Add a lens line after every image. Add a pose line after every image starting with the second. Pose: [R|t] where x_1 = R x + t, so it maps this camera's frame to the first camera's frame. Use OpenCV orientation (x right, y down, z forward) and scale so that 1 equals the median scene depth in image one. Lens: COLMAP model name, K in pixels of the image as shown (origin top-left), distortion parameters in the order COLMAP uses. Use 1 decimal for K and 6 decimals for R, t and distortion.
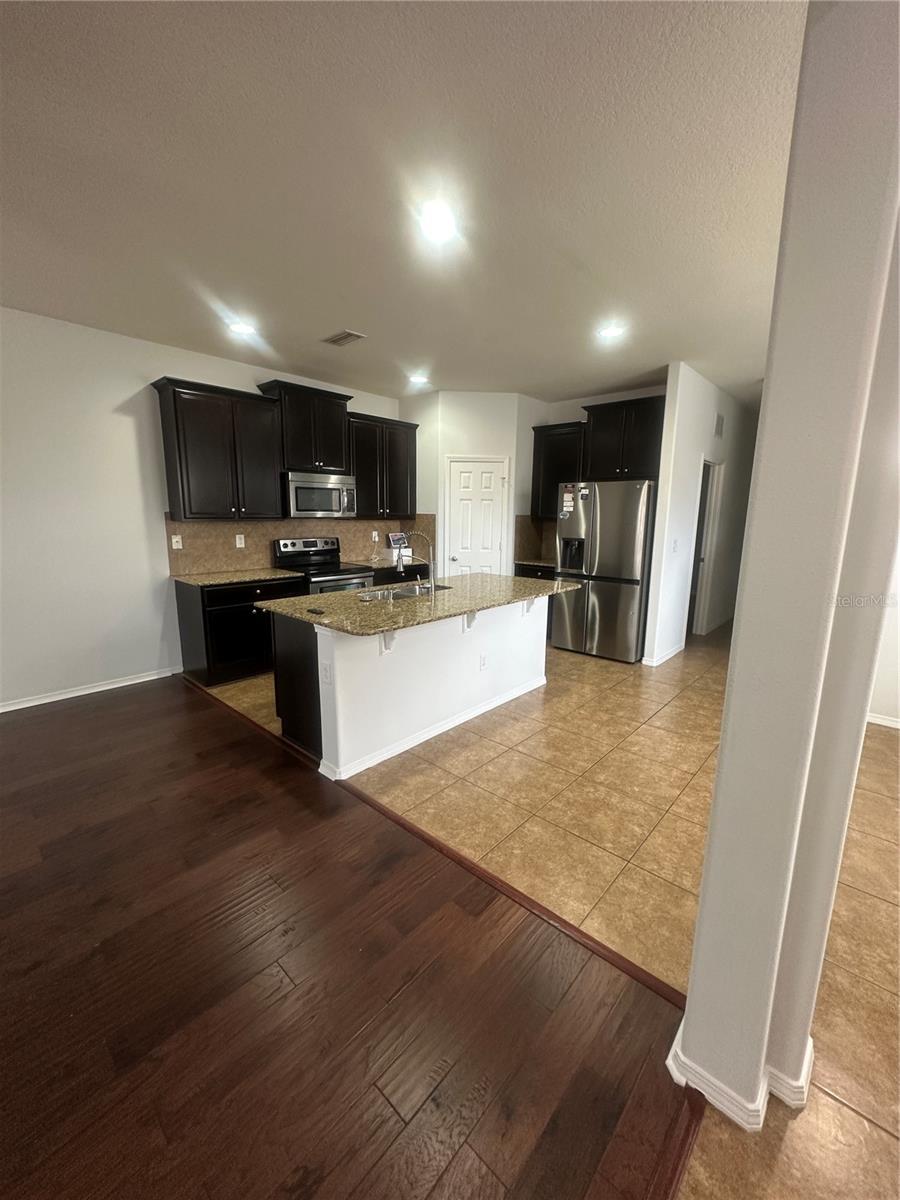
lens RADIAL K [[479.5, 0, 450.0], [0, 479.5, 600.0], [0, 0, 1]] dist [-0.000309, 0.000261]
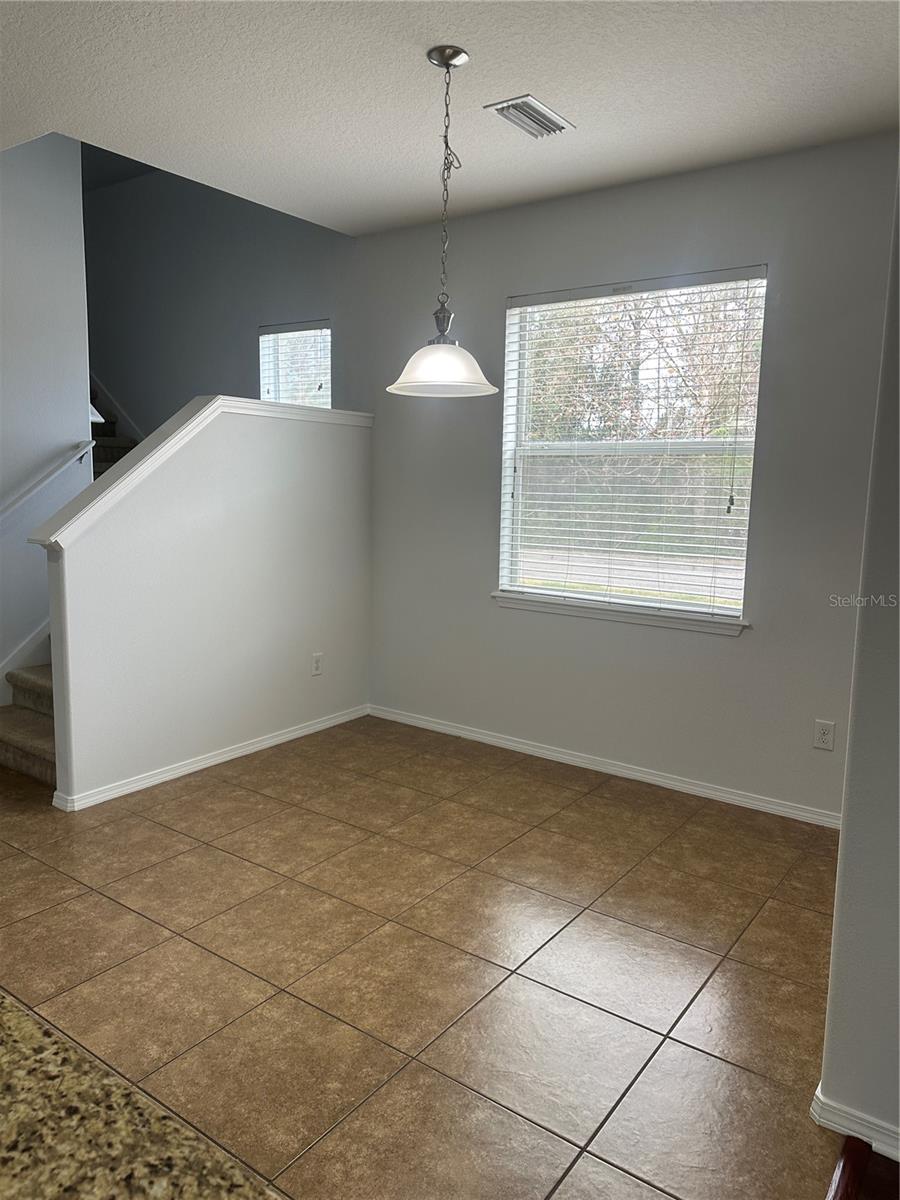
lens RADIAL K [[845.9, 0, 450.0], [0, 845.9, 600.0], [0, 0, 1]] dist [0.038822, -0.002519]
pose [[-0.109179, -0.158243, 0.981346, -0.253596], [0.154425, 0.972561, 0.174007, -0.126369], [-0.981954, 0.170542, -0.081747, 0.669705]]
